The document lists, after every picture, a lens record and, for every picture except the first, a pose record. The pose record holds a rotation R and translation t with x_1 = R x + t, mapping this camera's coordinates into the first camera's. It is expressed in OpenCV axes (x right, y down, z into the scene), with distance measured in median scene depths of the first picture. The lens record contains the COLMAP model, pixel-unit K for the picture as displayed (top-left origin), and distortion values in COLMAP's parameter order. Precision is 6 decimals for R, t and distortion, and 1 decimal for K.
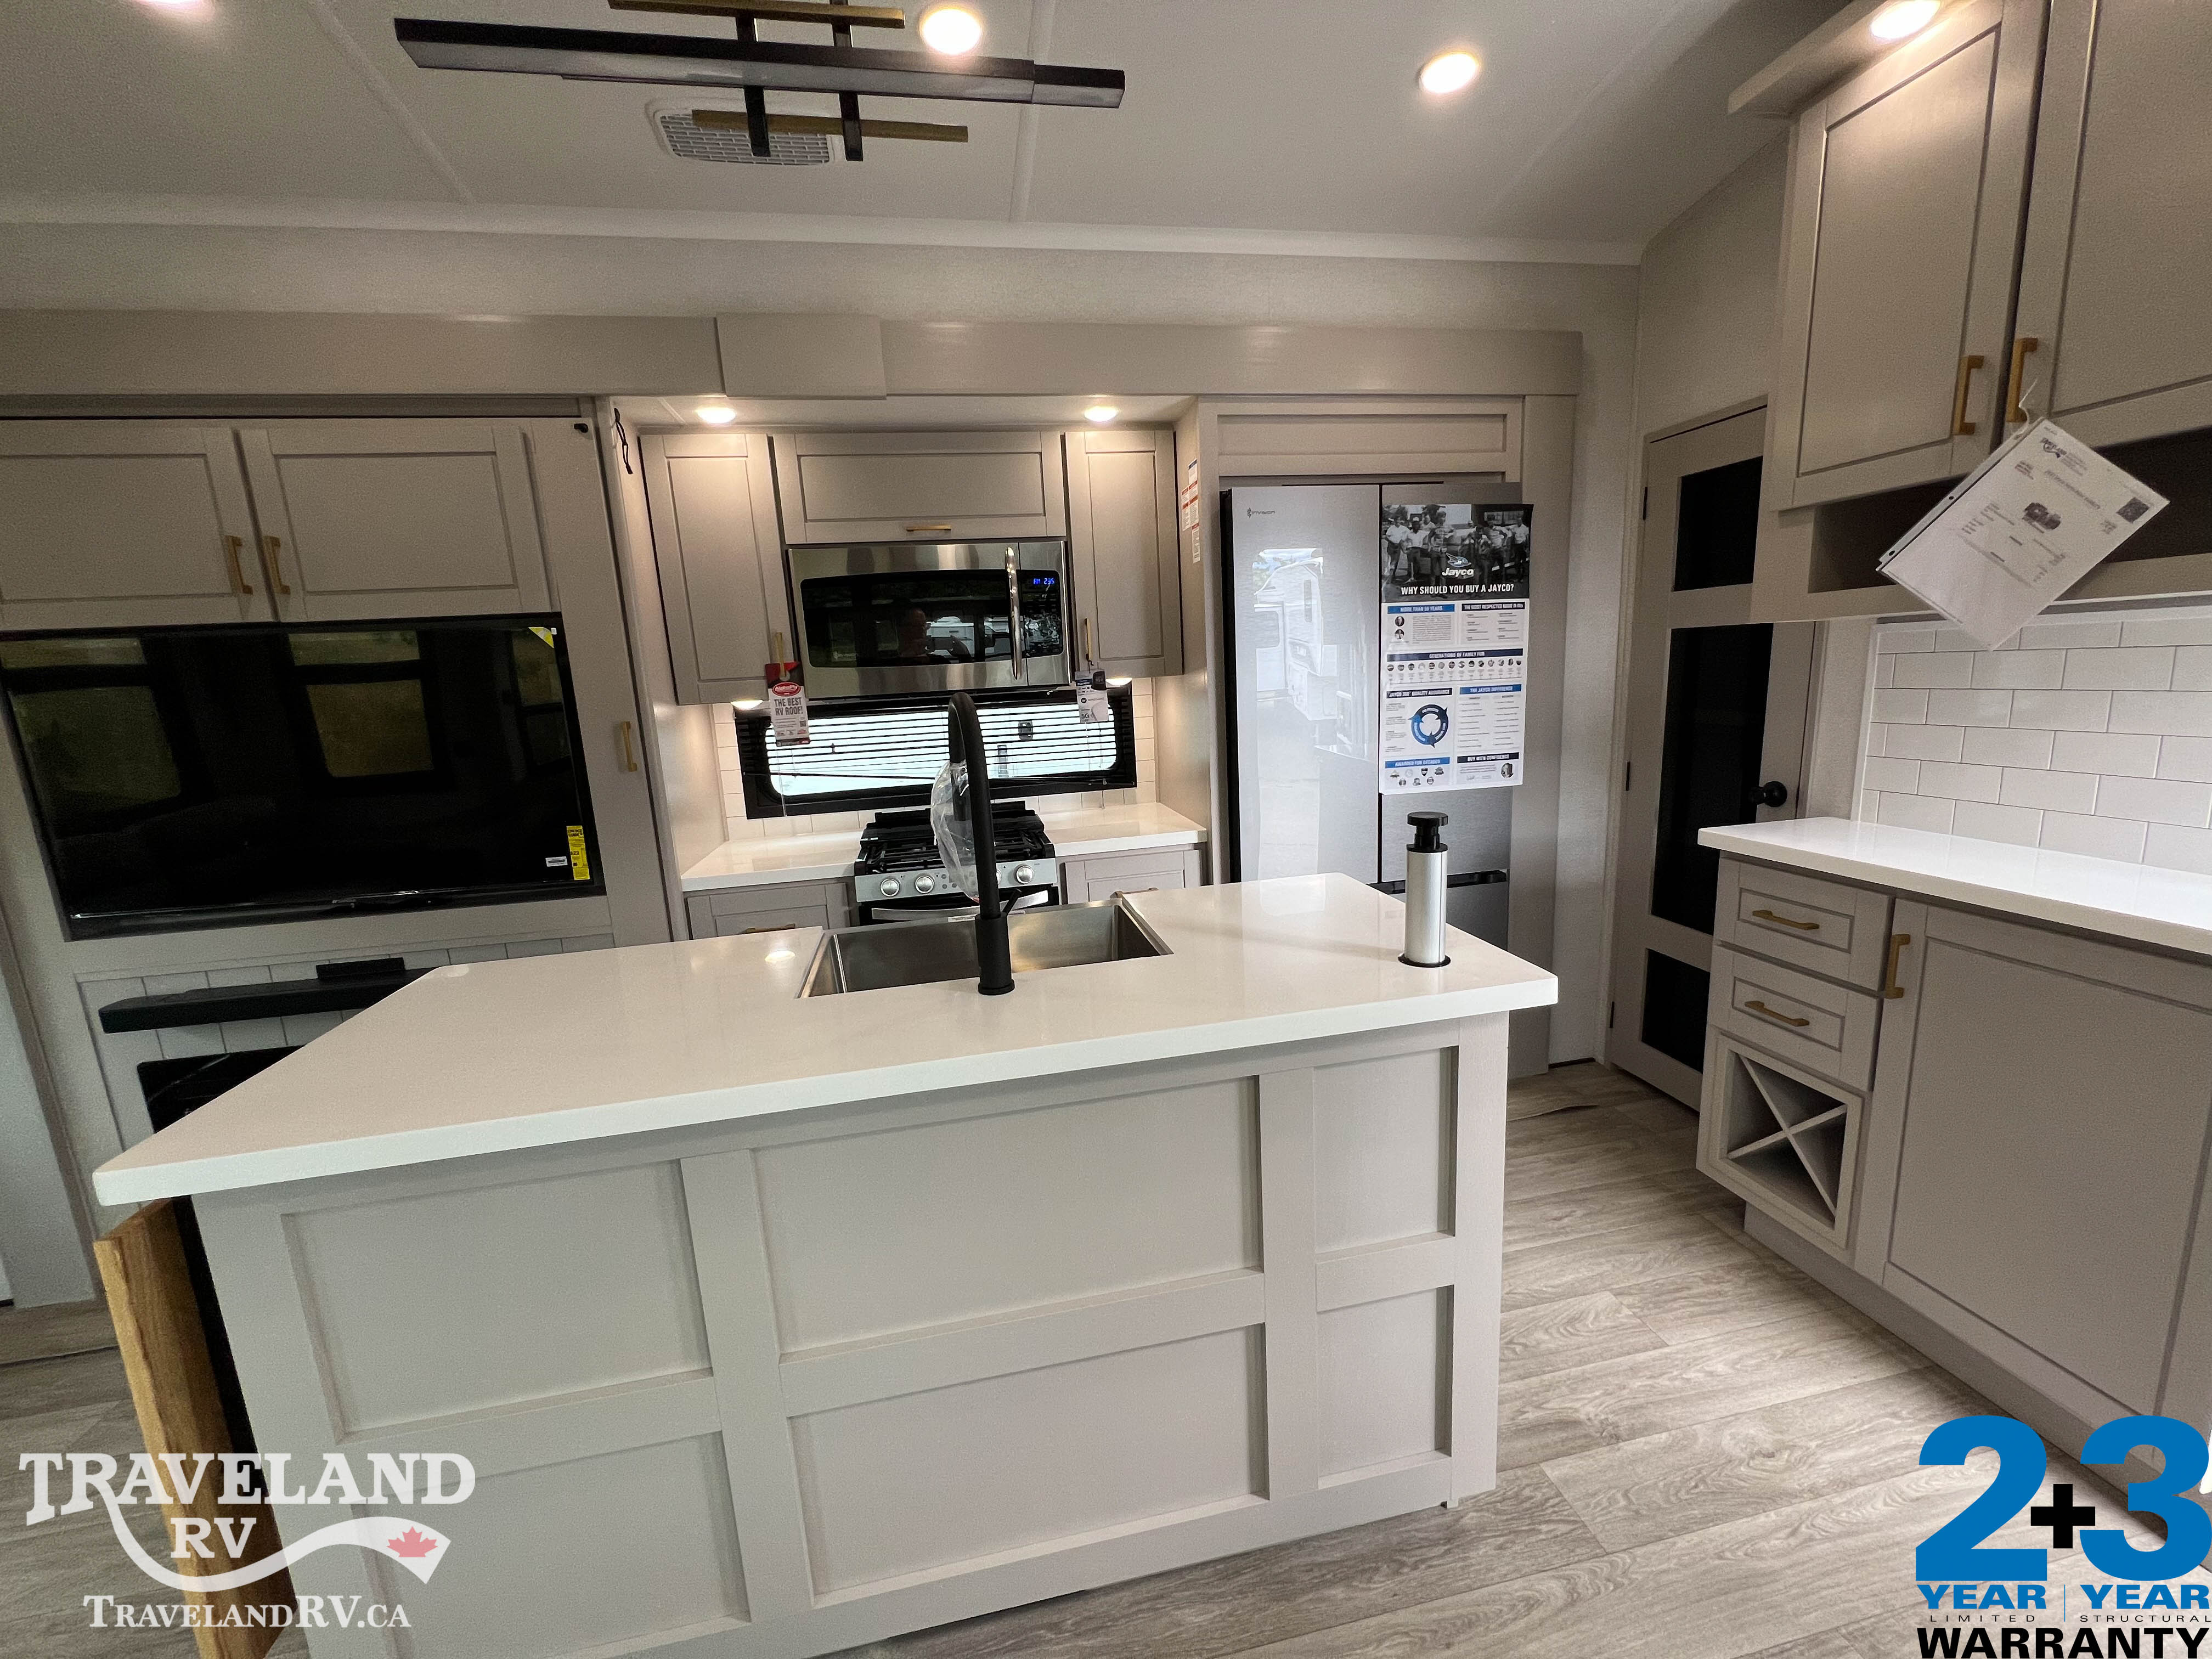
lens RADIAL K [[886.5, 0, 1105.9], [0, 886.5, 828.1], [0, 0, 1]] dist [-0.001394, 0.000560]
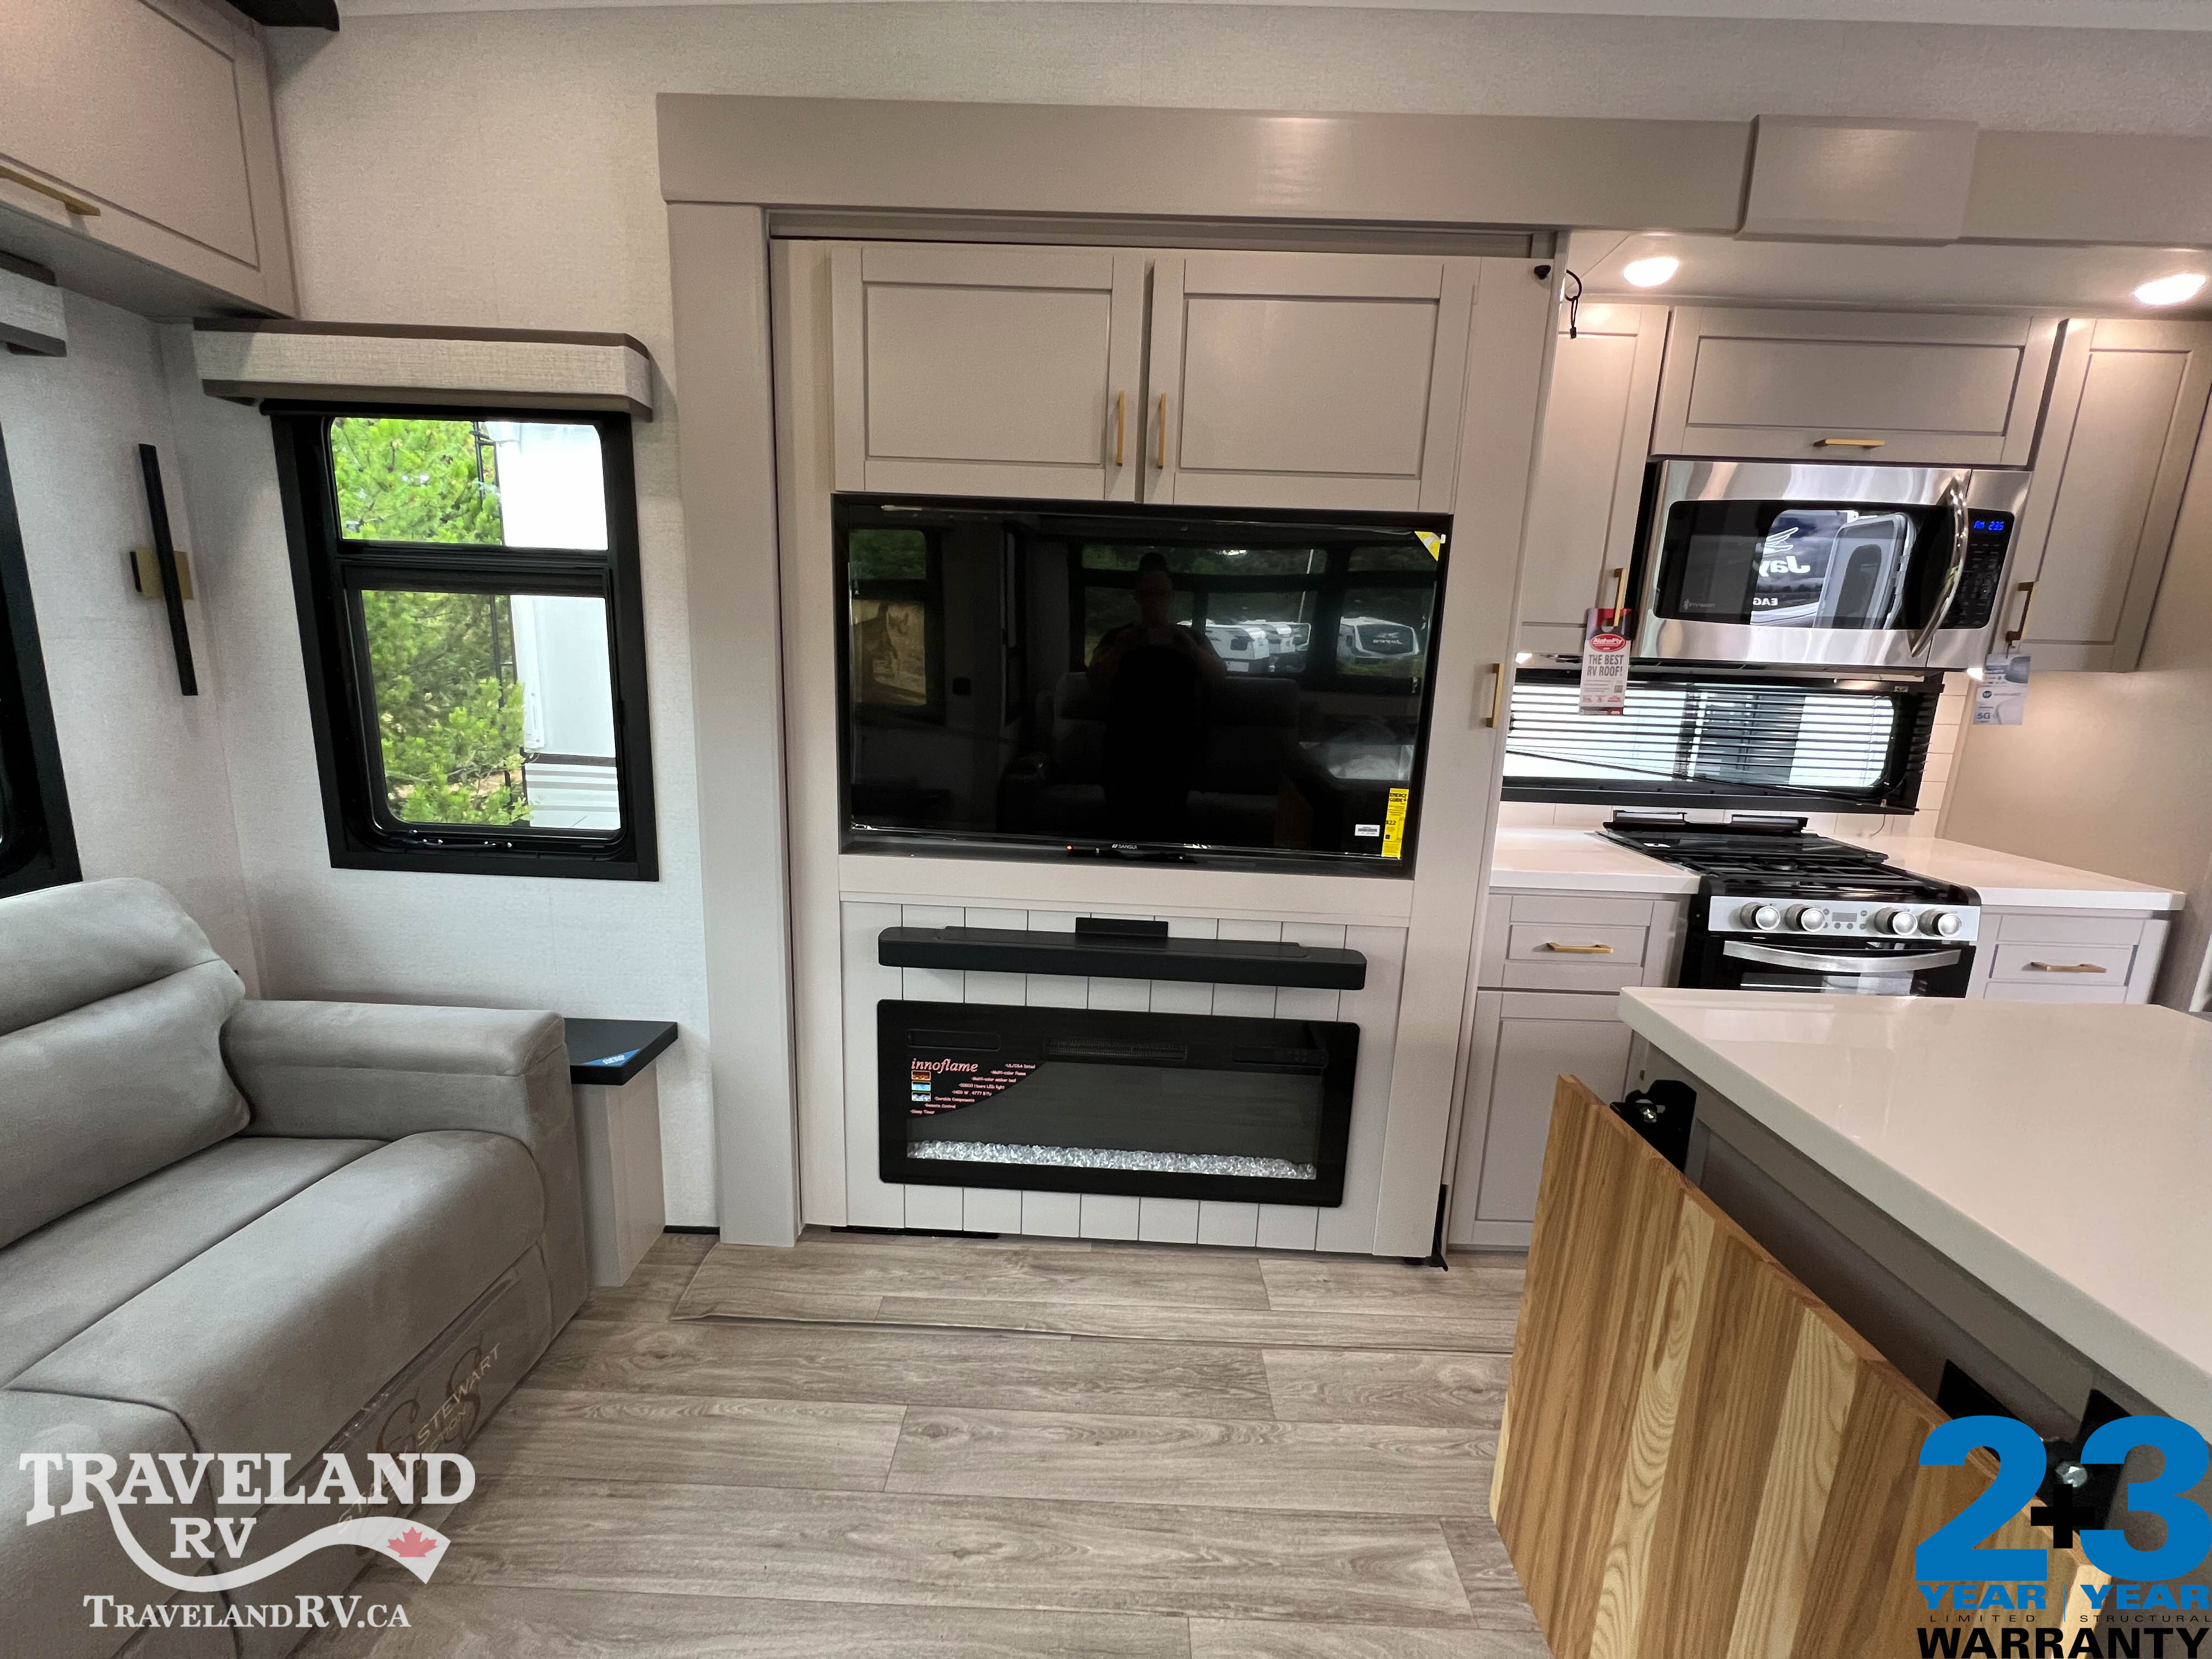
lens RADIAL K [[892.9, 0, 1106.7], [0, 892.9, 825.0], [0, 0, 1]] dist [0.000571, 0.000265]
pose [[0.973745, 0.127084, -0.188868, -0.689427], [-0.124542, 0.991891, 0.025313, 0.041052], [0.190553, -0.001126, 0.981676, 0.163276]]
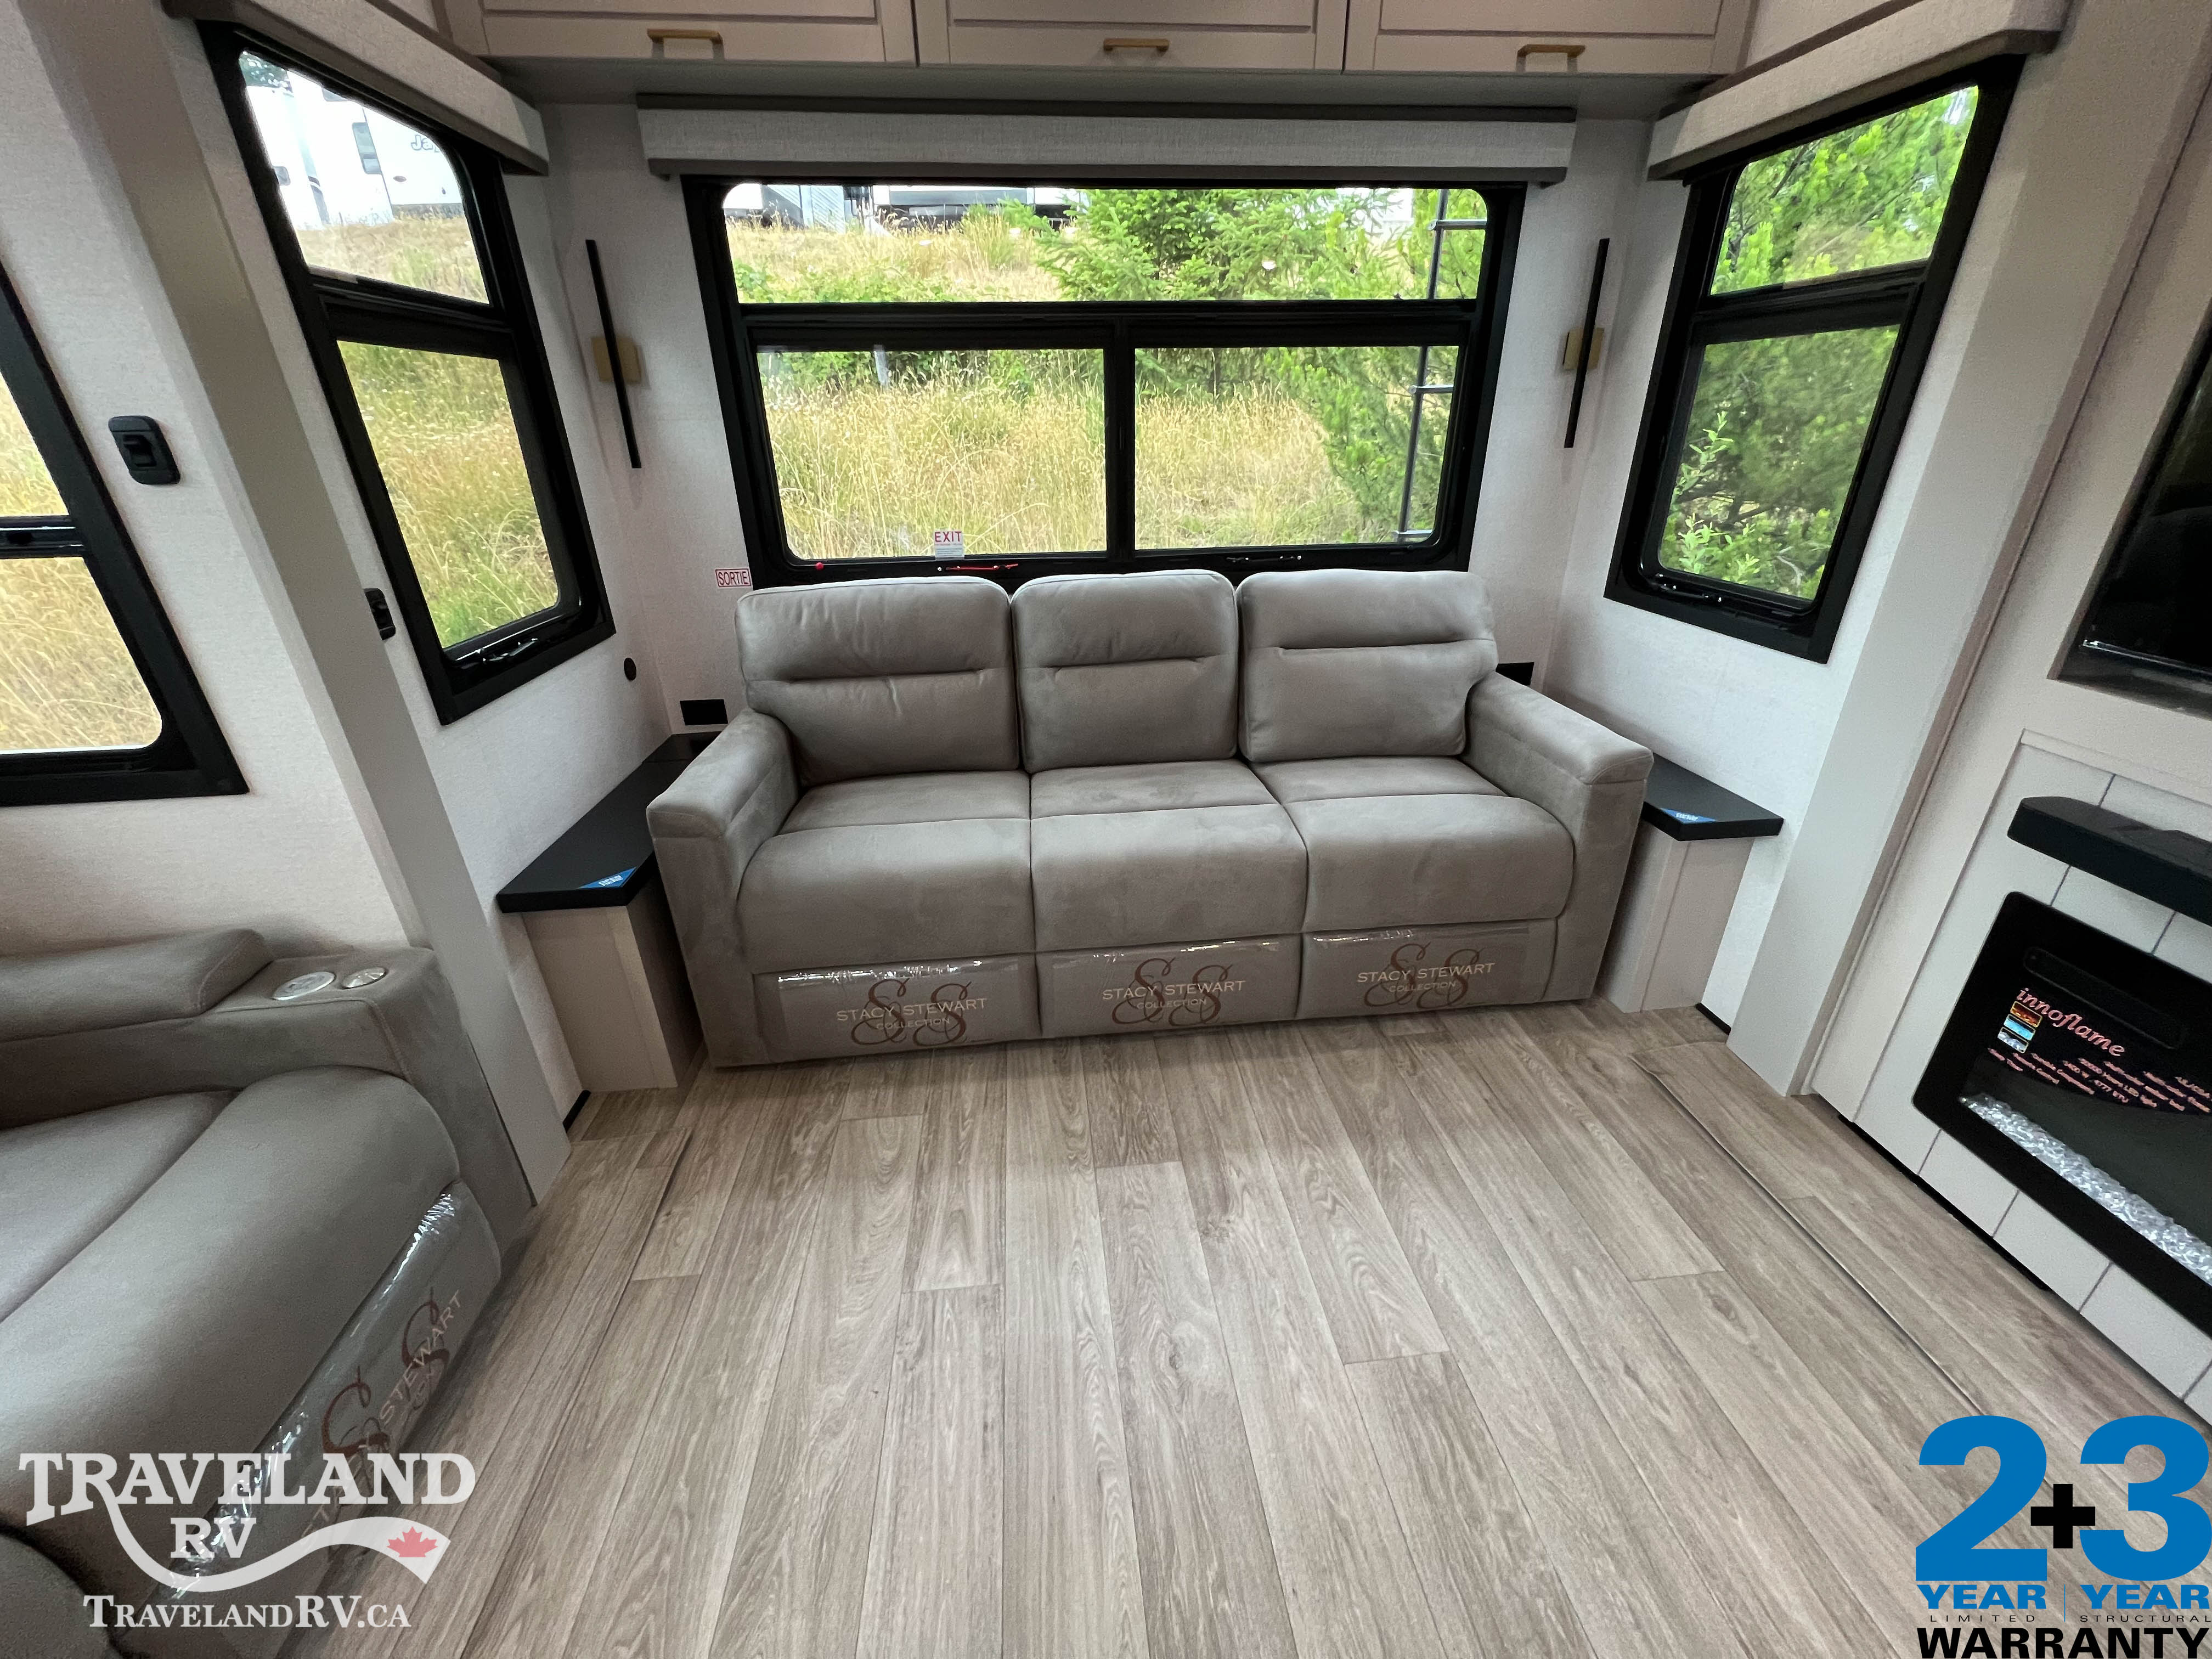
lens RADIAL K [[886.5, 0, 1105.9], [0, 886.5, 828.1], [0, 0, 1]] dist [-0.001394, 0.000560]
pose [[-0.095687, 0.467901, -0.878586, -0.463026], [-0.156615, 0.864566, 0.477491, 0.023125], [0.983014, 0.183290, -0.009447, 0.334446]]
